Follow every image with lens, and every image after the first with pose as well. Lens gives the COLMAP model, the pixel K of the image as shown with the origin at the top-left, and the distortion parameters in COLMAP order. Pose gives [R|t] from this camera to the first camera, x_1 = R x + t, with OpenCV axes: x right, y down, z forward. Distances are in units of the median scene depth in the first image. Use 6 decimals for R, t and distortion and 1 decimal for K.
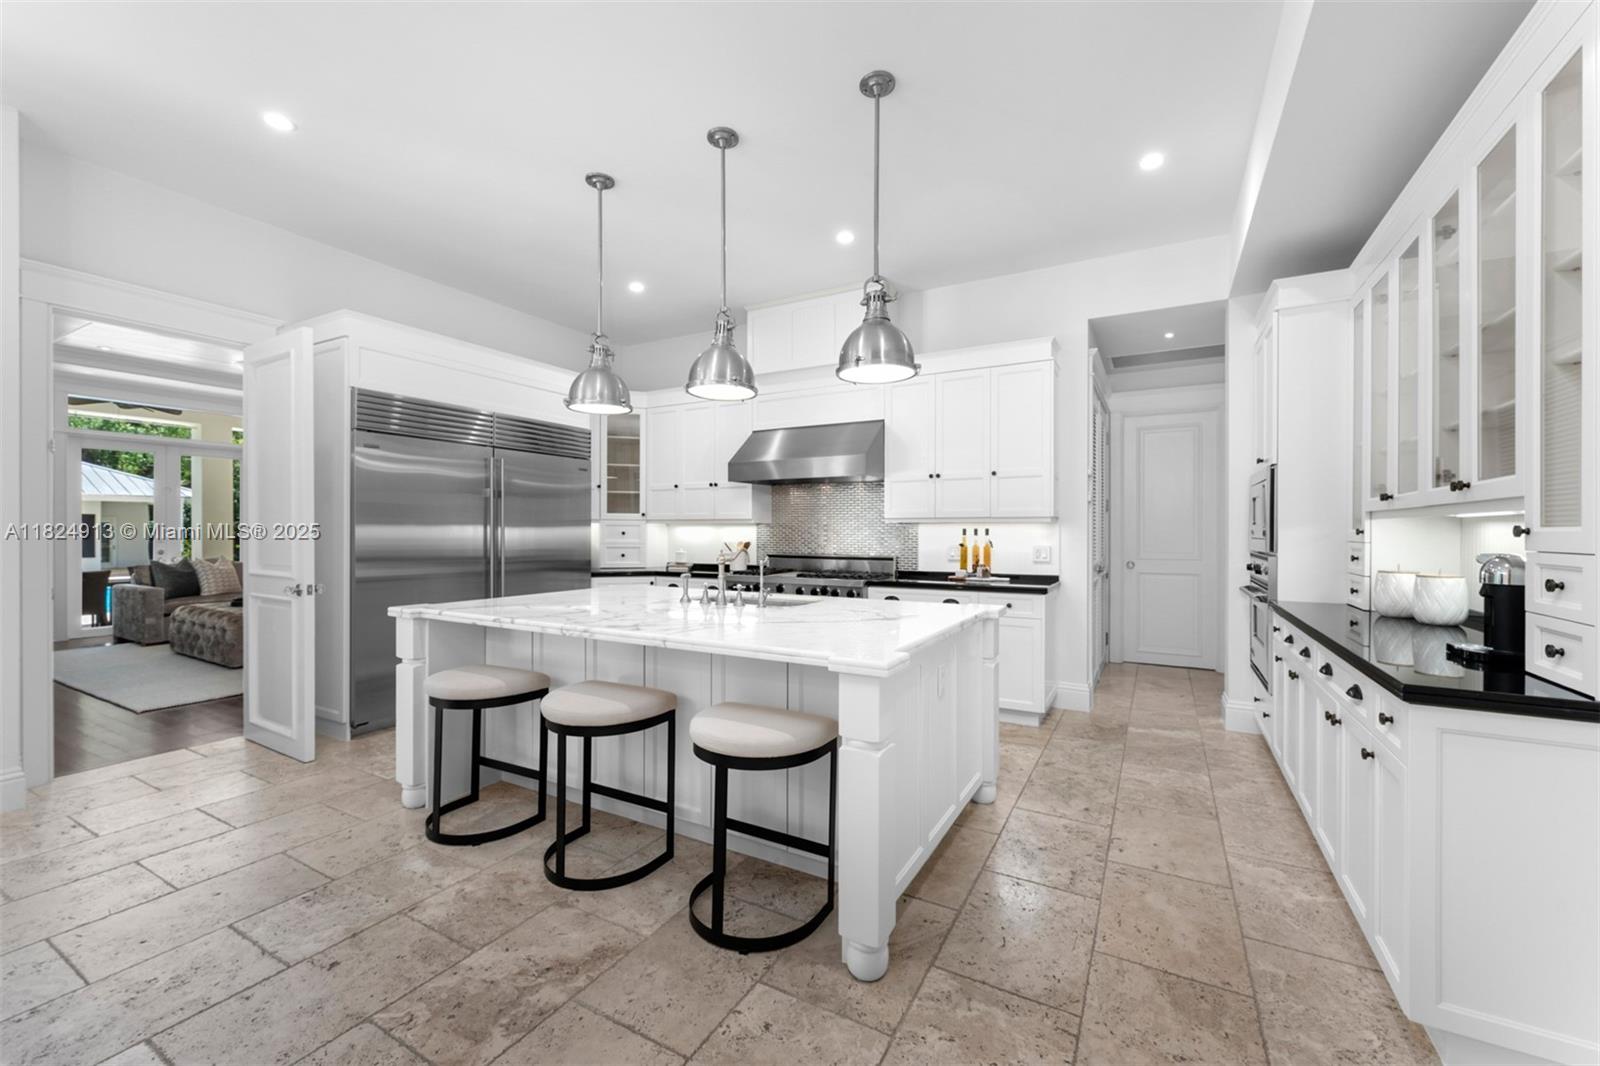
lens RADIAL K [[657.3, 0, 800.0], [0, 657.3, 533.0], [0, 0, 1]] dist [-0.000166, -0.000026]
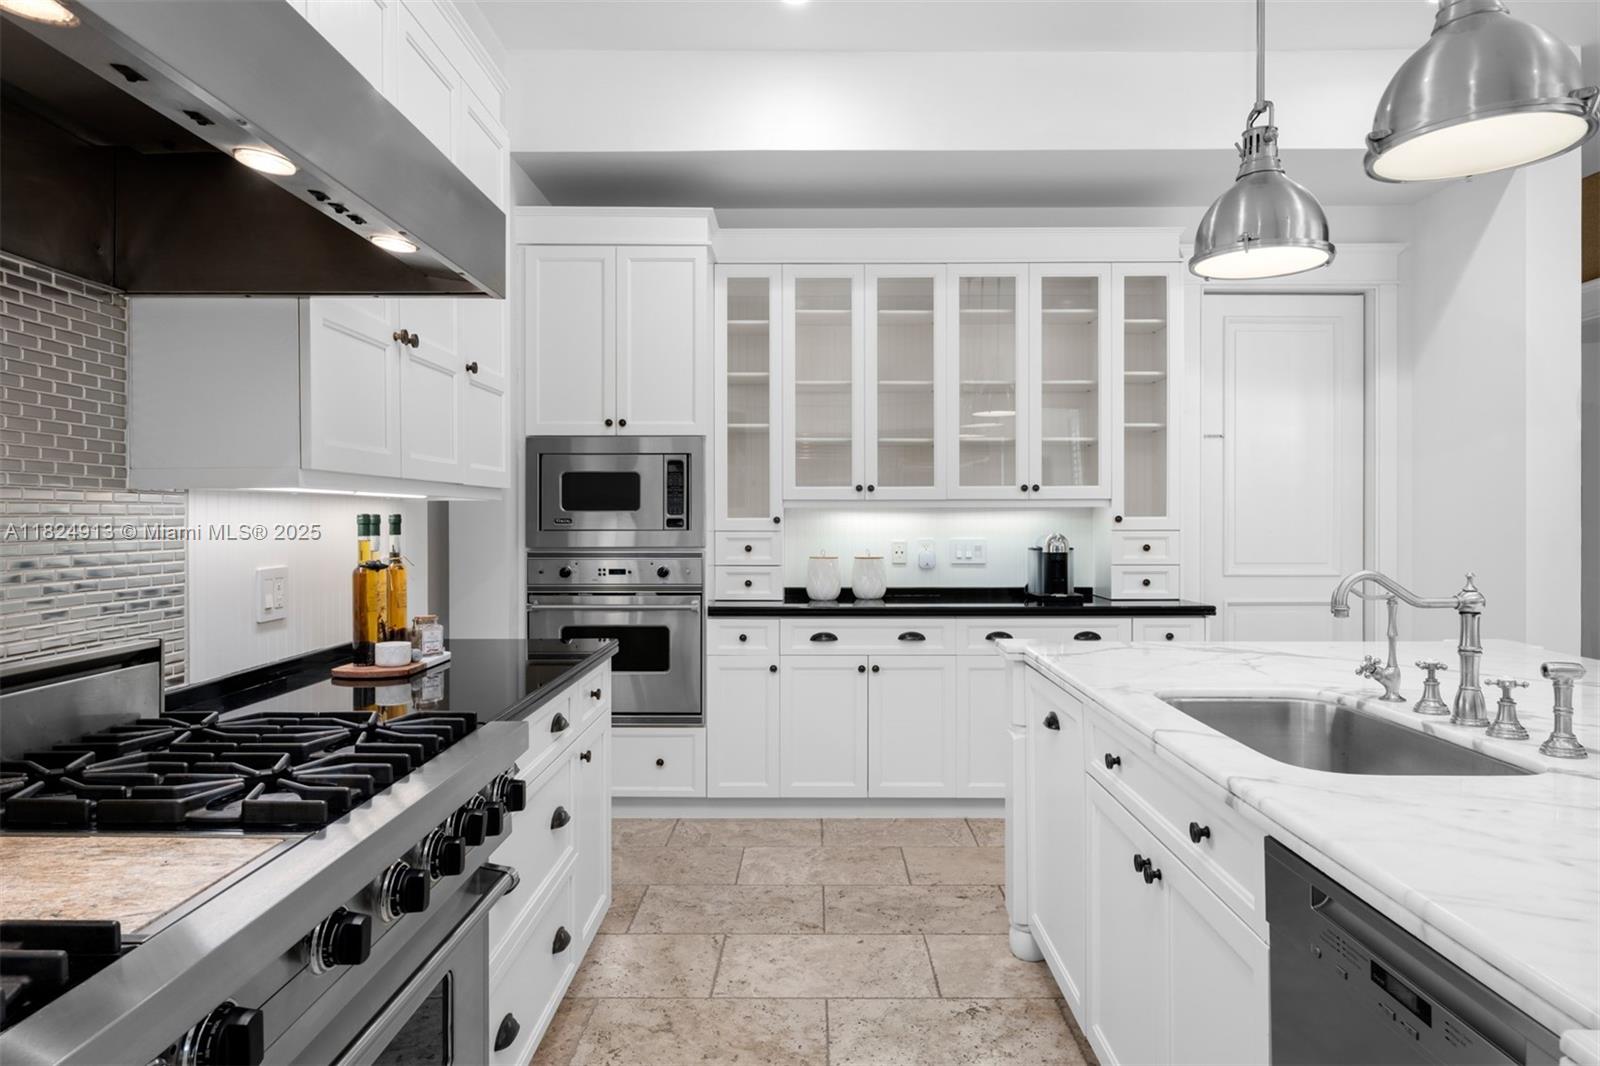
lens RADIAL K [[960.4, 0, 804.2], [0, 960.4, 527.9], [0, 0, 1]] dist [0.001100, 0.000225]
pose [[-0.481884, 0.001761, 0.876233, -0.366689], [0.009890, 0.999945, 0.003429, 0.003324], [-0.876179, 0.010319, -0.481875, 1.464140]]
